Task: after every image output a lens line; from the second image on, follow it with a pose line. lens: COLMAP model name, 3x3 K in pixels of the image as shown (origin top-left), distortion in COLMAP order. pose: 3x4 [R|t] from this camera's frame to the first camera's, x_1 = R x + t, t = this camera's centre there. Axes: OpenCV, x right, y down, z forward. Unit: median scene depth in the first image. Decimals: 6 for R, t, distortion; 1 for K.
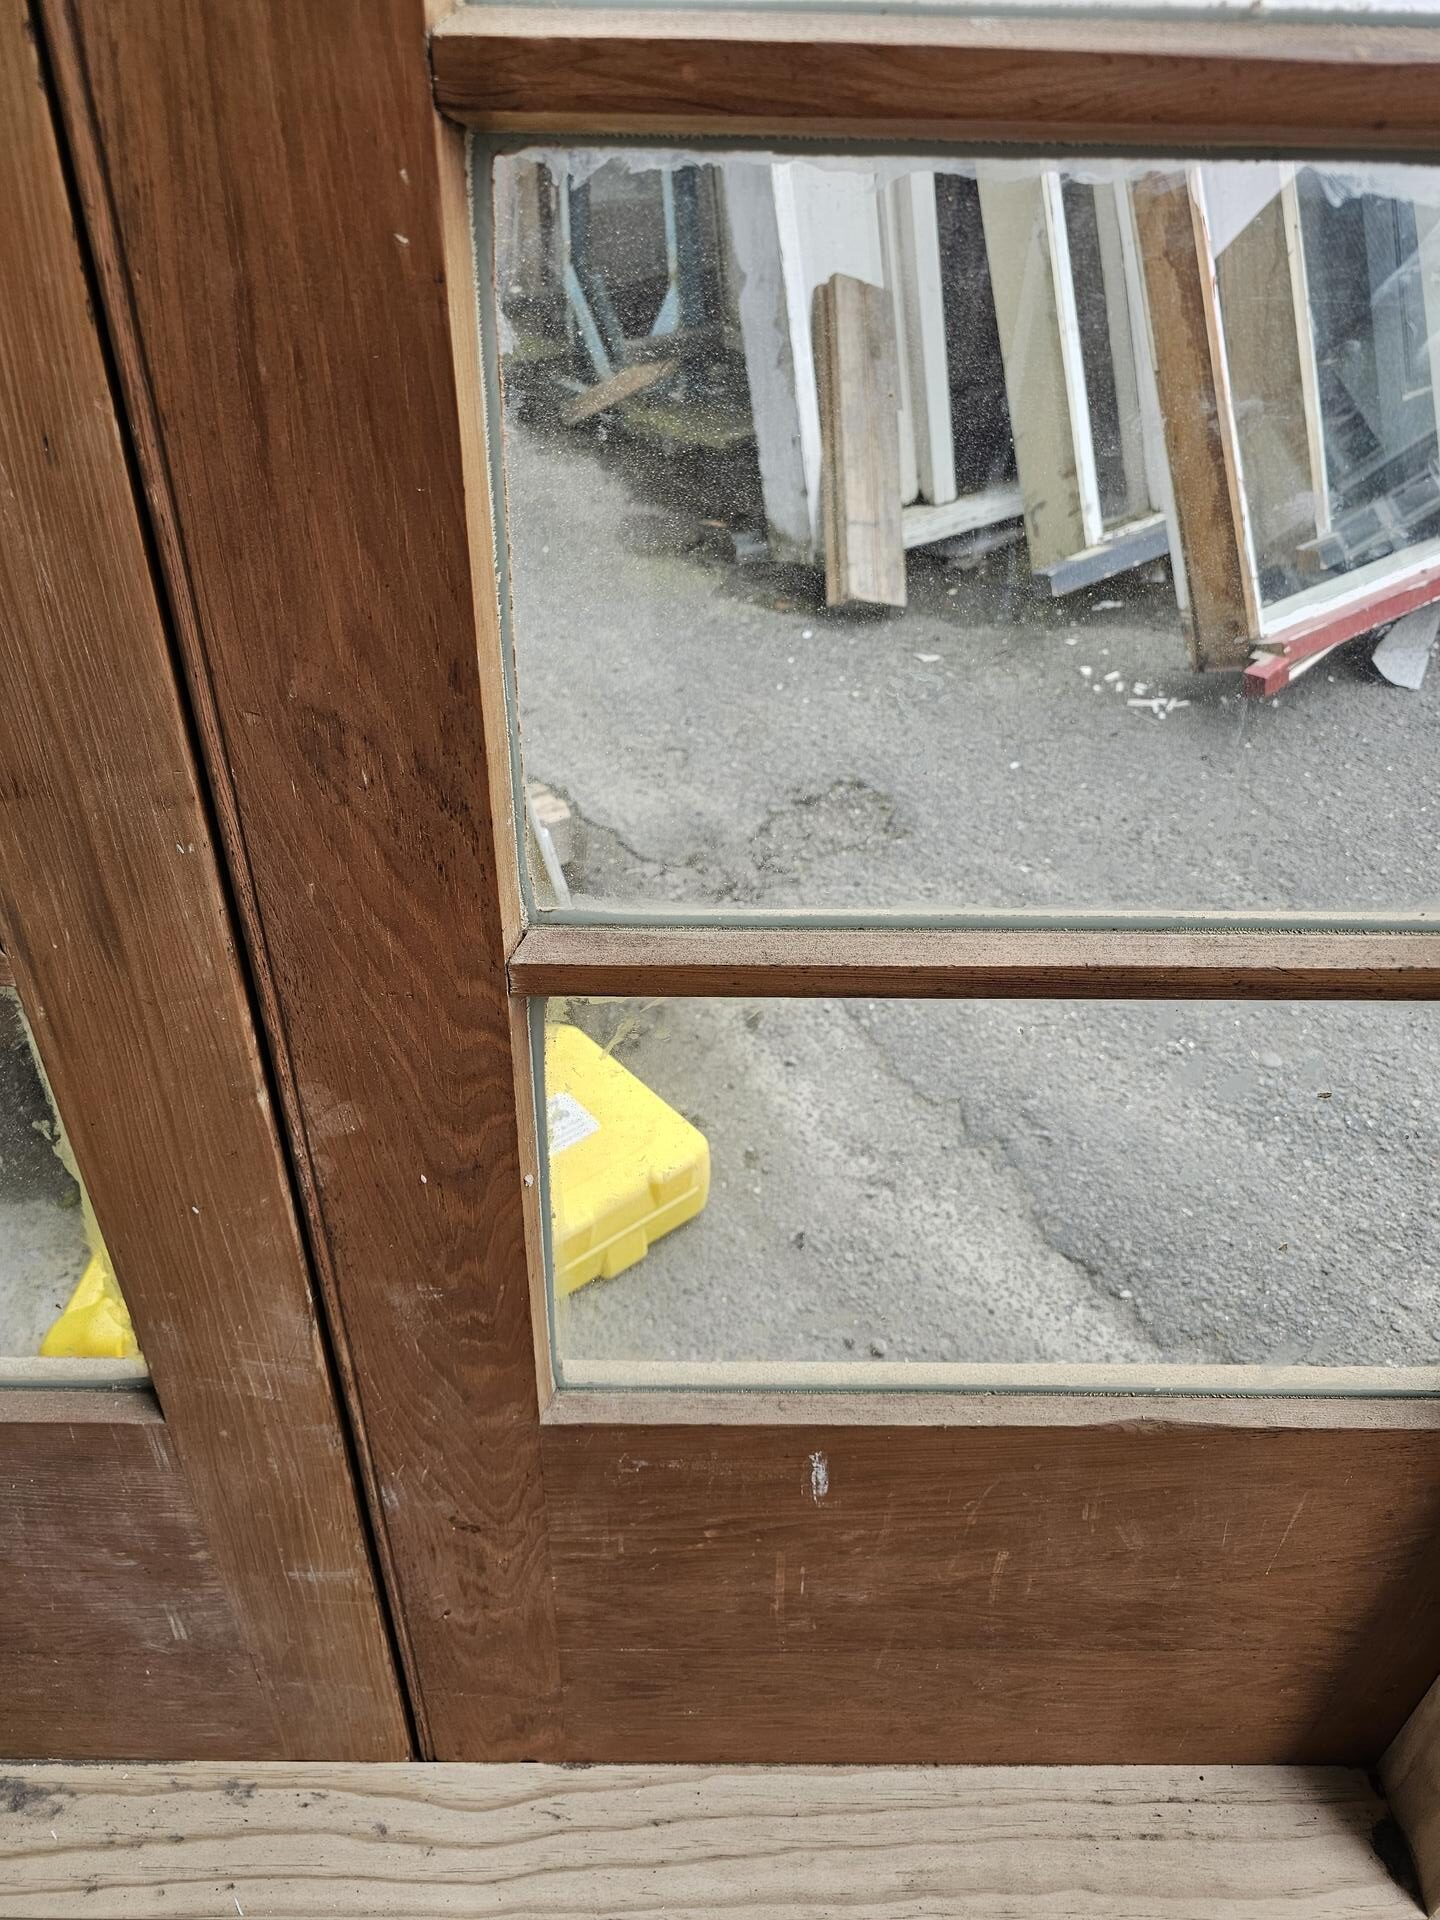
lens RADIAL K [[1339.3, 0, 710.7], [0, 1339.3, 973.6], [0, 0, 1]] dist [0.045229, -0.046546]
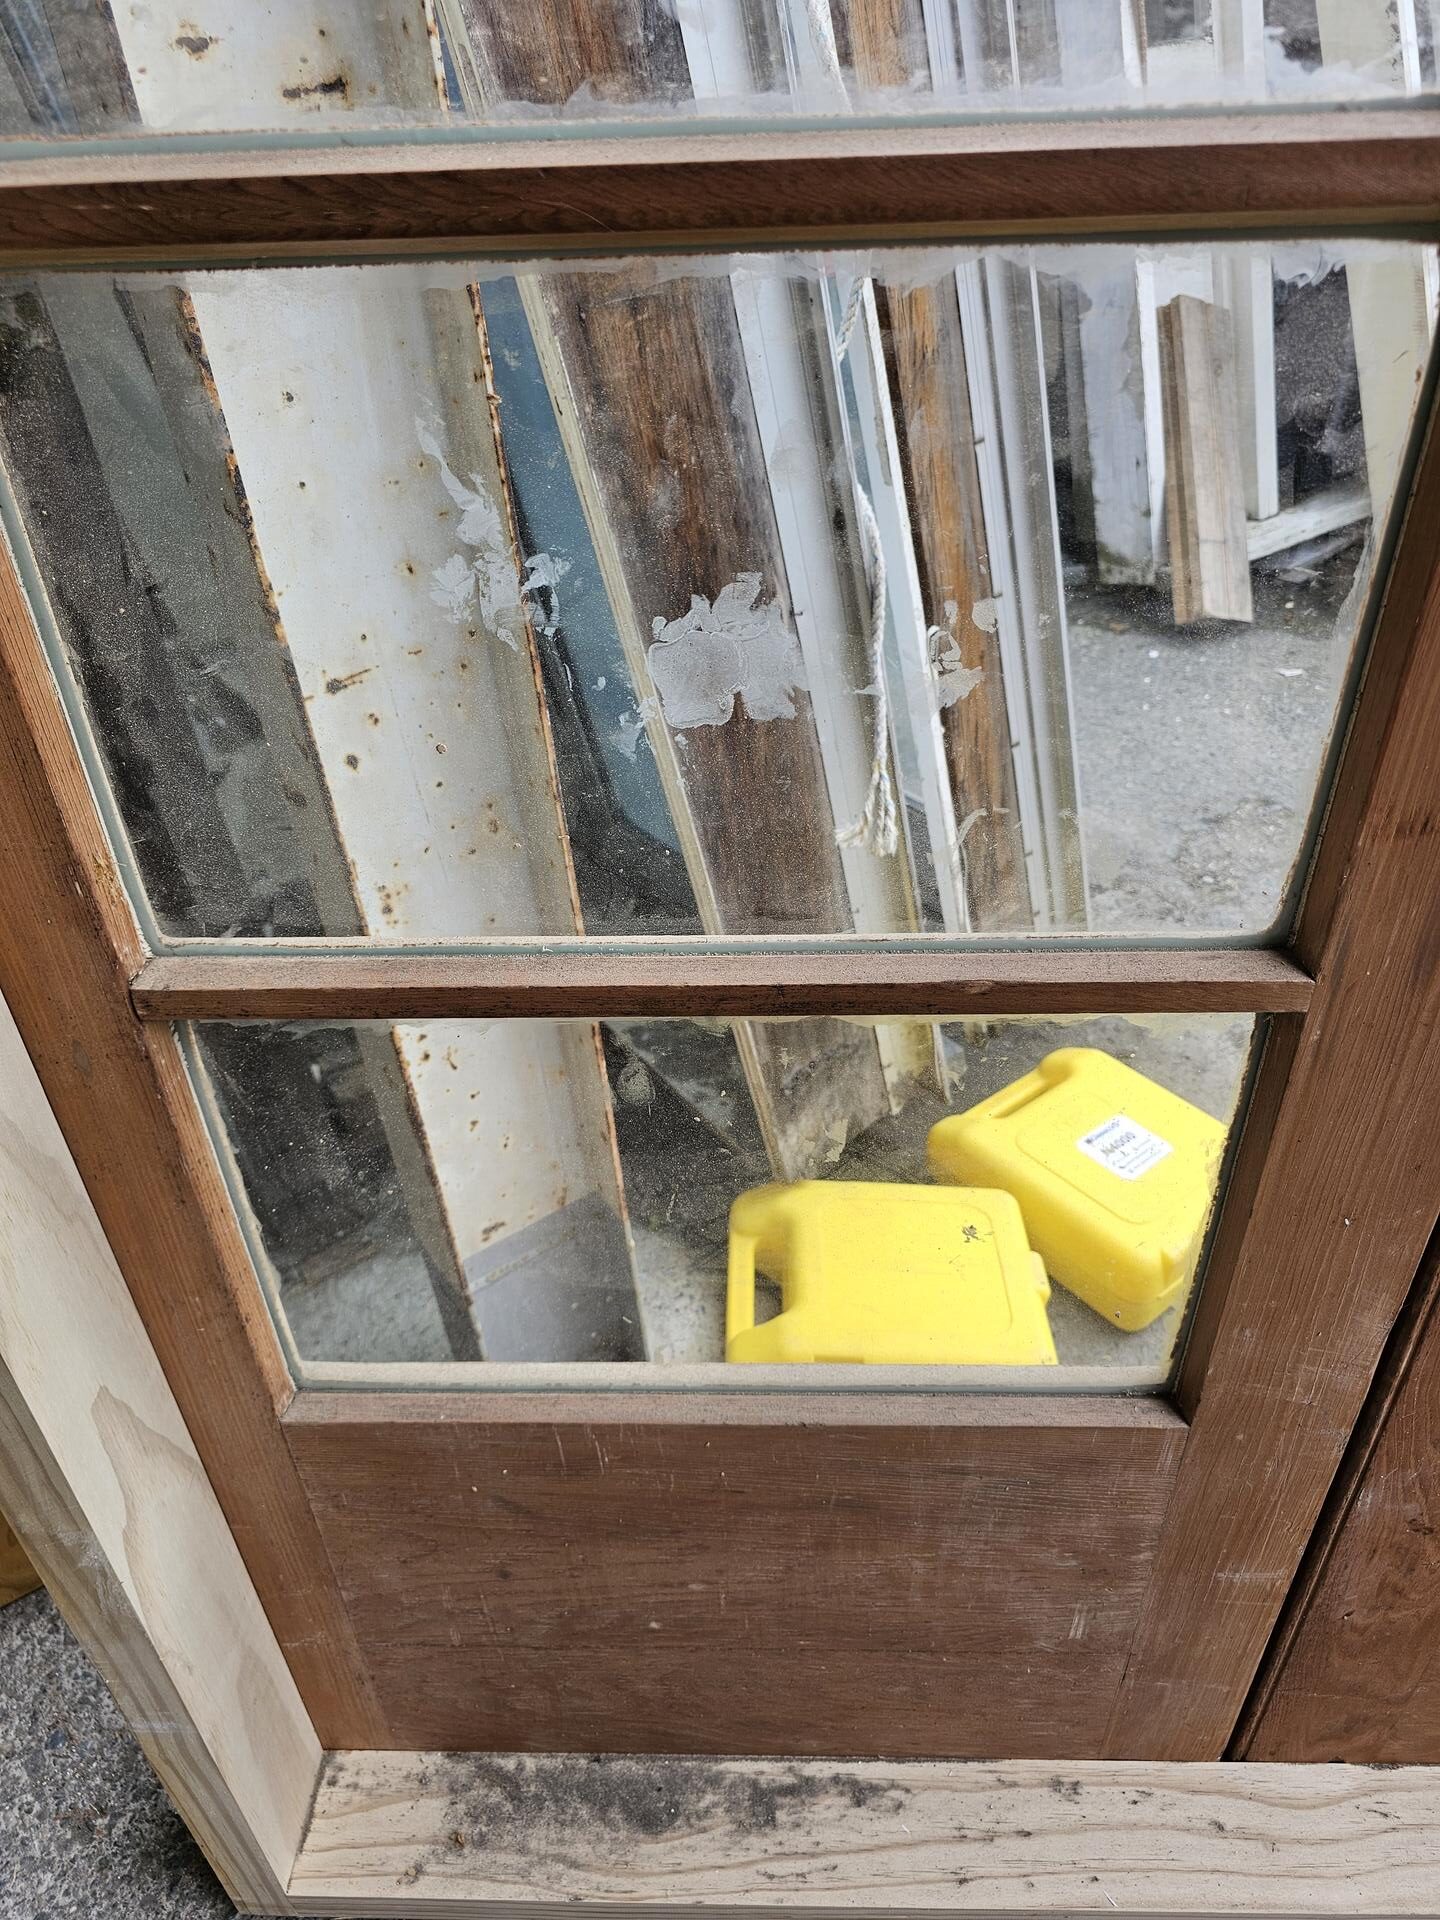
lens RADIAL K [[1339.3, 0, 723.5], [0, 1339.3, 994.2], [0, 0, 1]] dist [0.045229, -0.046546]
pose [[0.998100, -0.026929, -0.055423, -0.533193], [0.026656, 0.999629, -0.005654, -0.005613], [0.055554, 0.004166, 0.998447, -0.052440]]
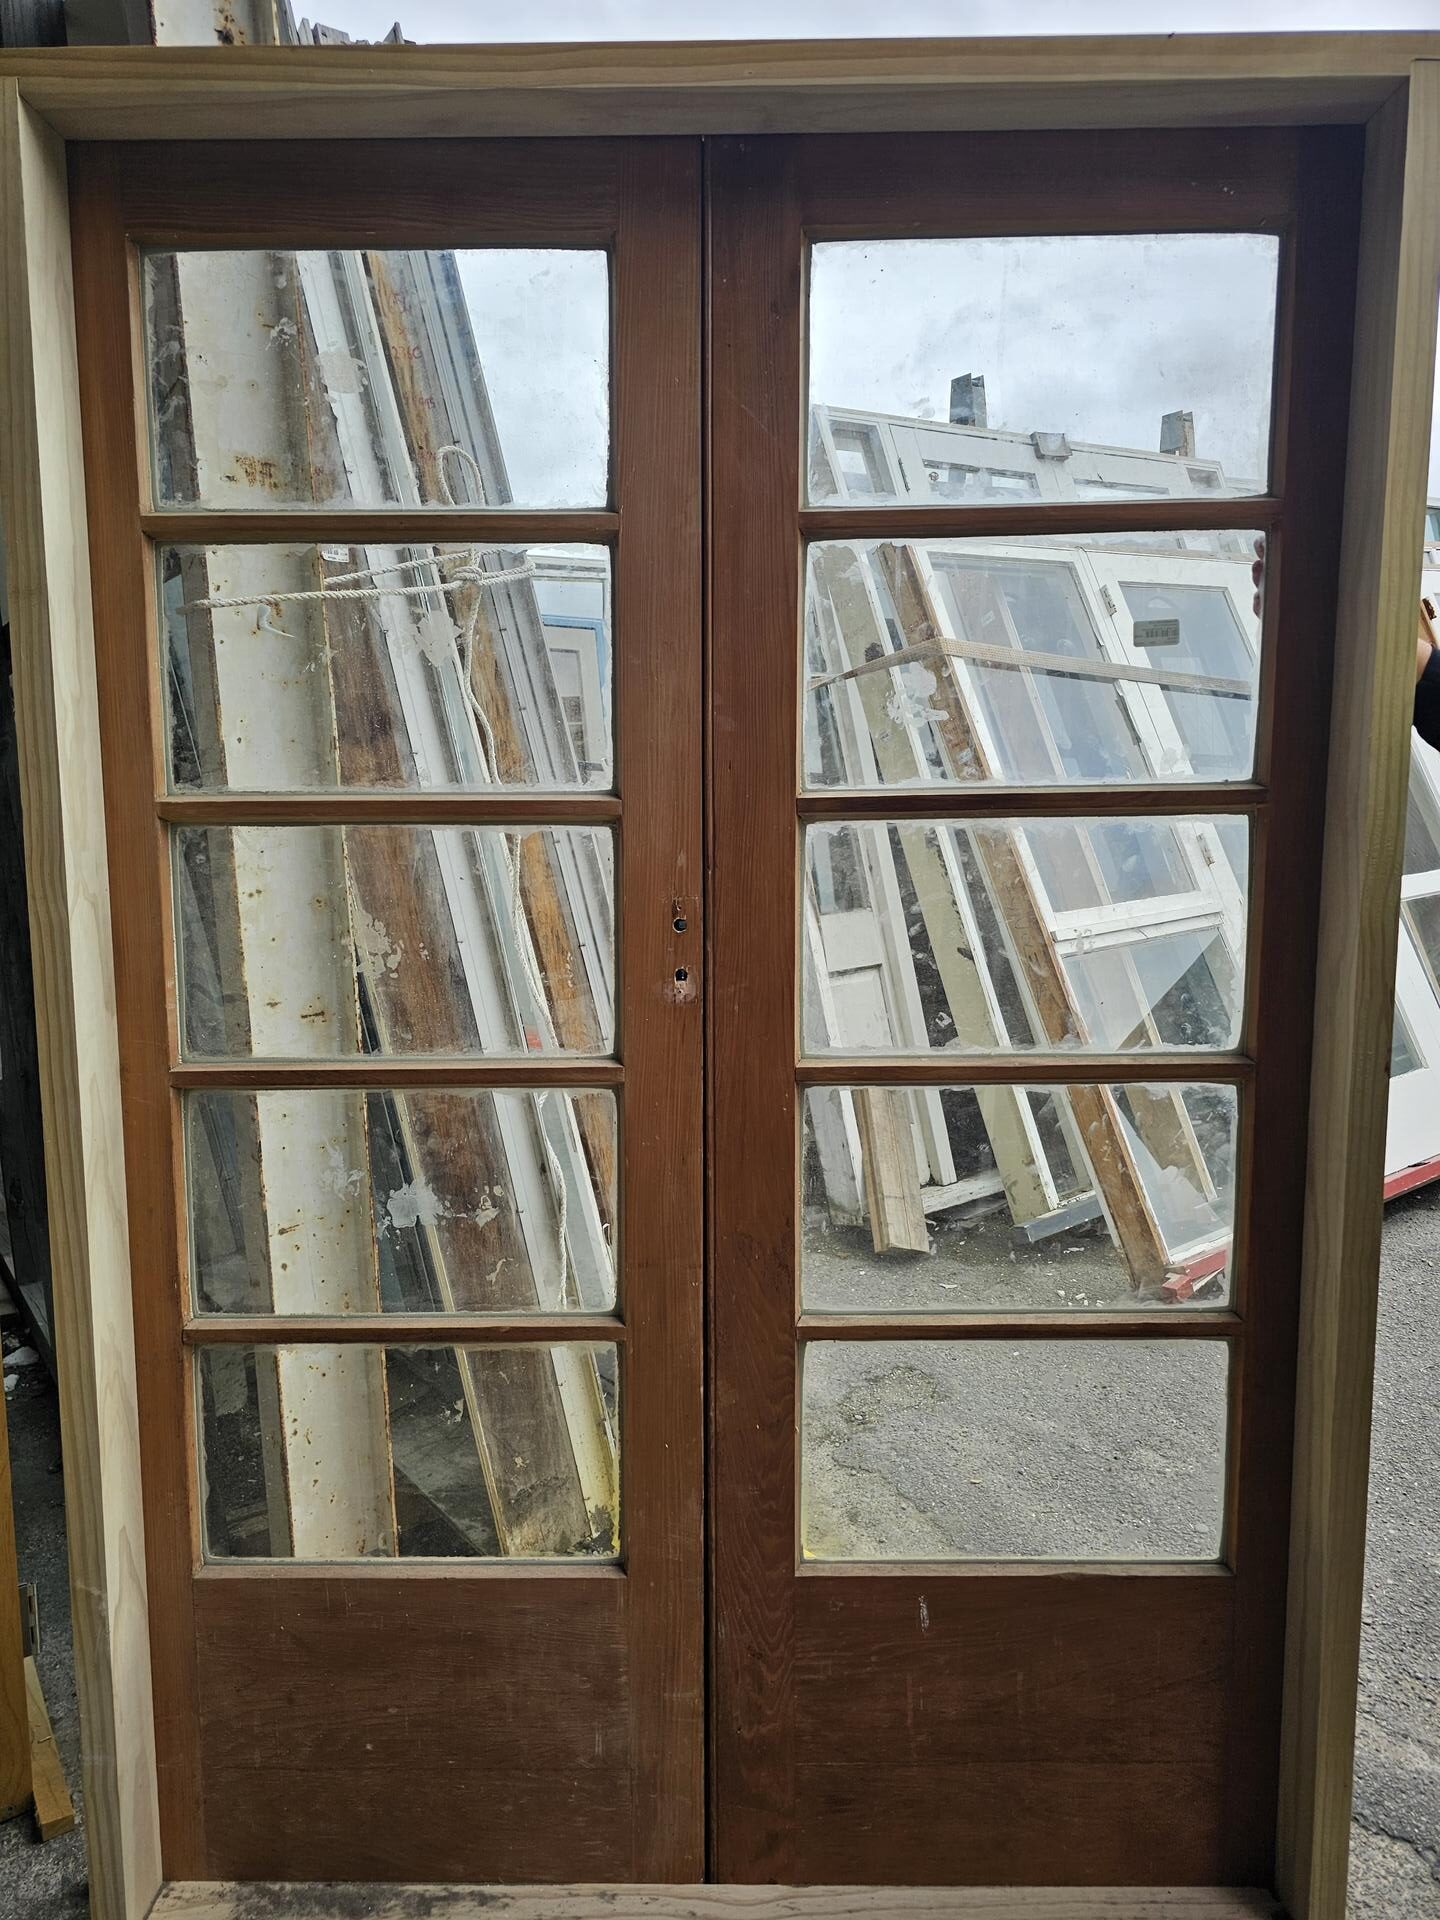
lens RADIAL K [[1339.3, 0, 708.9], [0, 1339.3, 938.7], [0, 0, 1]] dist [0.045229, -0.046546]
pose [[0.999466, -0.028551, -0.015921, -0.155477], [0.016657, 0.863852, -0.503470, 0.417038], [0.028128, 0.502935, 0.863866, -1.104907]]
